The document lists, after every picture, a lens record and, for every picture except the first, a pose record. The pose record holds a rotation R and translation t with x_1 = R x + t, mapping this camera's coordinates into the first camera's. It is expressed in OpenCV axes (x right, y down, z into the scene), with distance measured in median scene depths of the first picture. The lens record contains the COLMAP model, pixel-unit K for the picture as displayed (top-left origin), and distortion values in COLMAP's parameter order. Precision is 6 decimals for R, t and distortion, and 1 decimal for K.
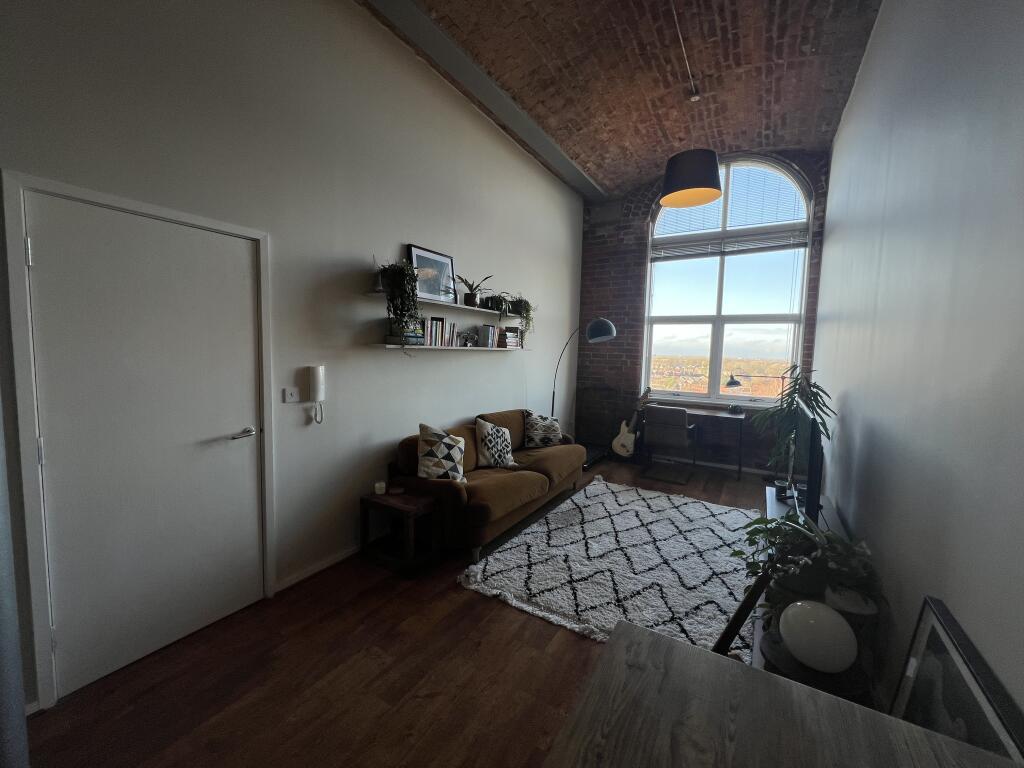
lens RADIAL K [[409.7, 0, 508.5], [0, 409.7, 383.2], [0, 0, 1]] dist [-0.002284, 0.000066]
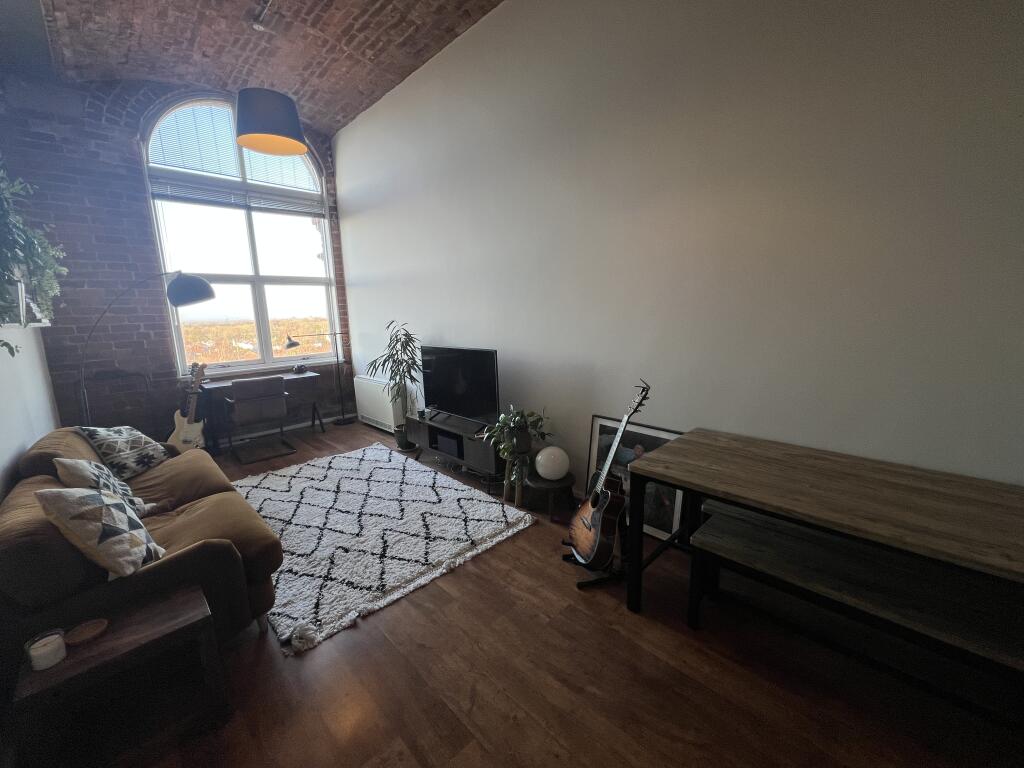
lens RADIAL K [[409.7, 0, 509.2], [0, 409.7, 383.1], [0, 0, 1]] dist [-0.002284, 0.000066]
pose [[0.249503, -0.203892, 0.946666, -0.380866], [0.113891, 0.976977, 0.180403, -0.035210], [-0.961653, 0.062805, 0.266980, 0.267637]]
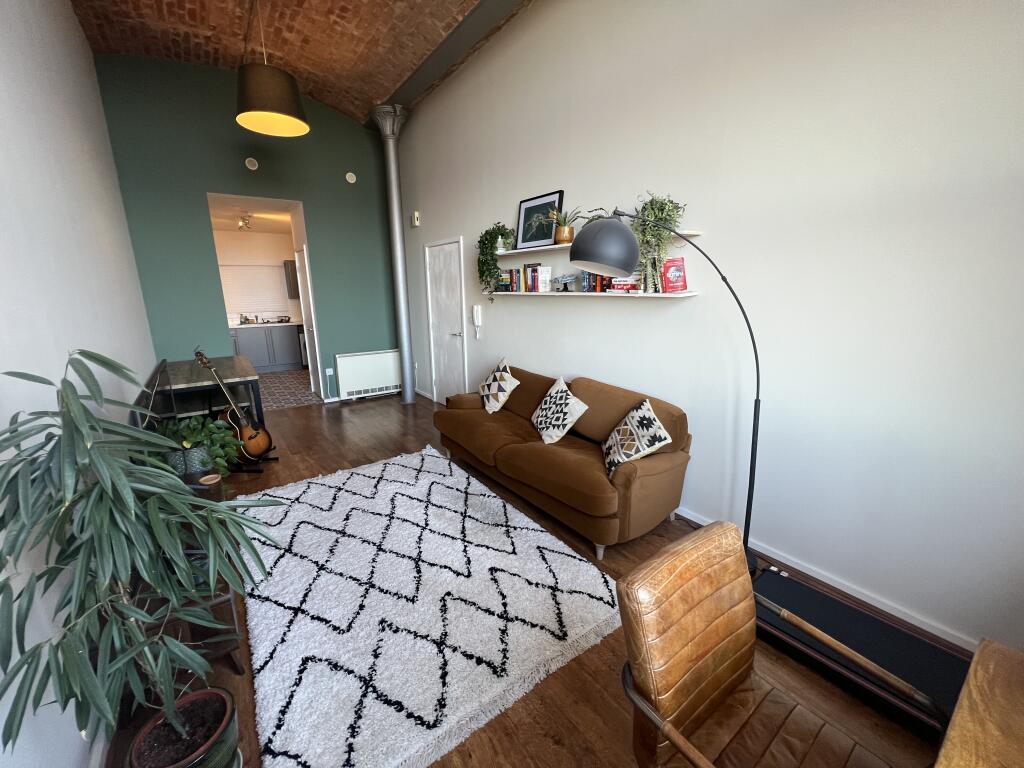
lens RADIAL K [[409.7, 0, 512.1], [0, 409.7, 386.9], [0, 0, 1]] dist [-0.002284, 0.000066]
pose [[-0.376651, 0.200580, -0.904379, 0.697021], [-0.075061, 0.966458, 0.245610, -0.090927], [0.923309, 0.160393, -0.348961, 1.122933]]
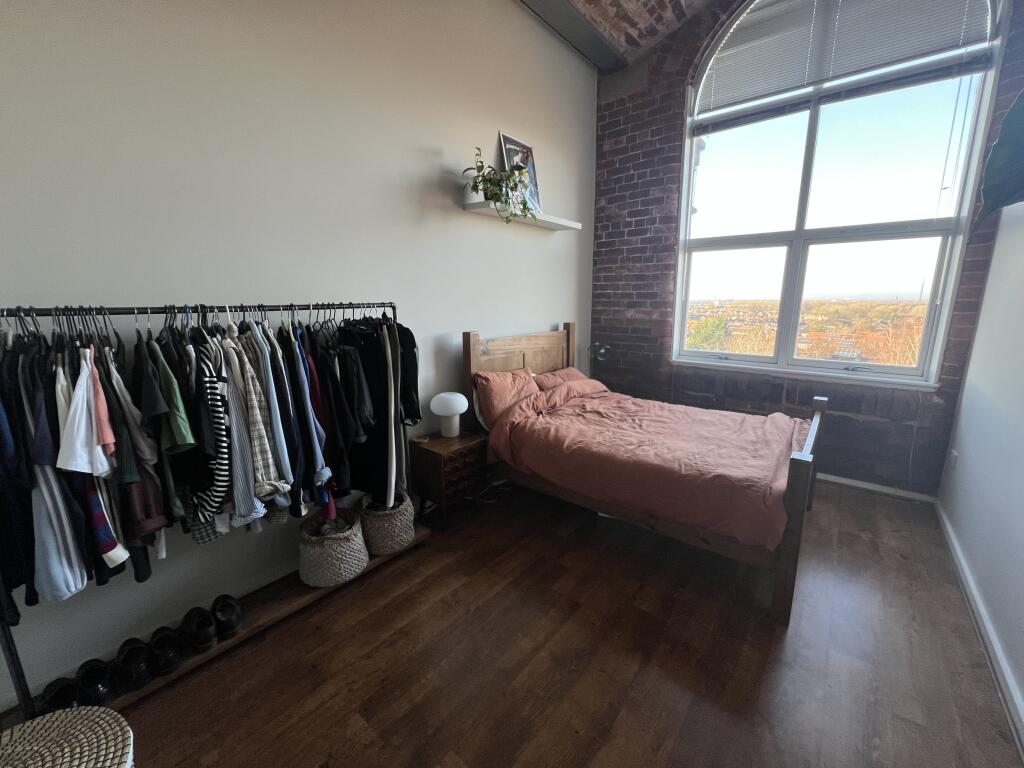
lens RADIAL K [[409.7, 0, 510.1], [0, 409.7, 379.9], [0, 0, 1]] dist [-0.002284, 0.000066]
pose [[0.988582, 0.002826, -0.150659, 0.231273], [0.014924, 0.993072, 0.116555, -0.027502], [0.149945, -0.117472, 0.981691, 0.399873]]
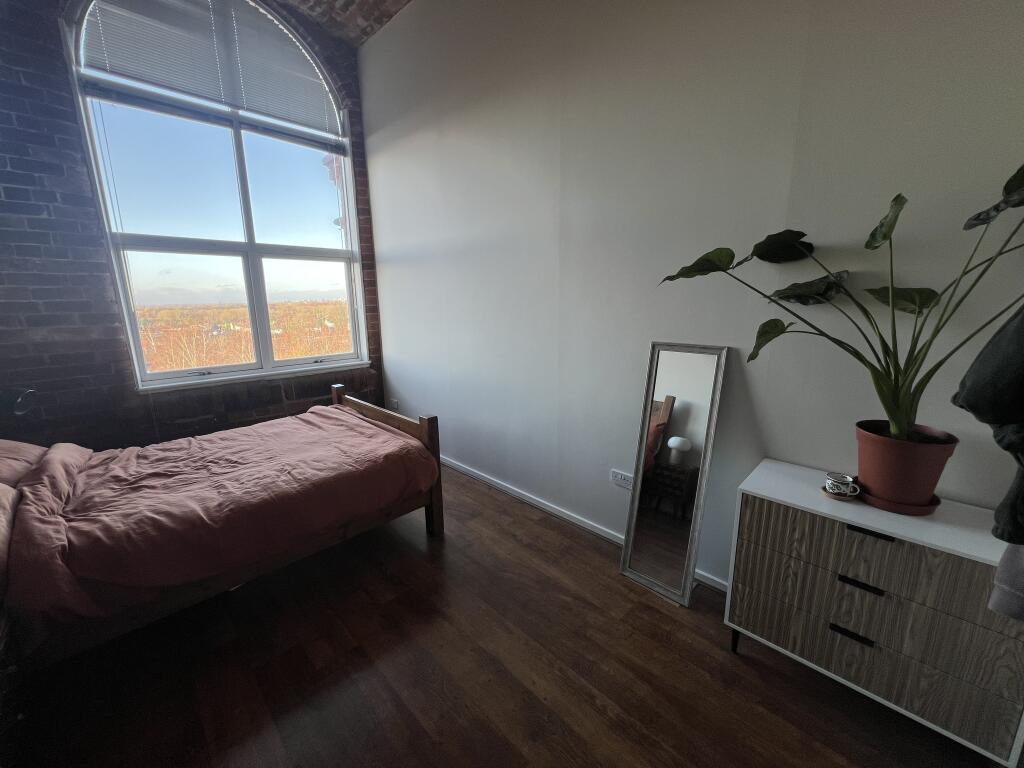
lens RADIAL K [[409.7, 0, 510.3], [0, 409.7, 380.8], [0, 0, 1]] dist [-0.002284, 0.000066]
pose [[0.249486, -0.218587, 0.943386, -0.072049], [0.091692, 0.975147, 0.201697, -0.058922], [-0.964028, 0.036181, 0.263328, 0.570340]]
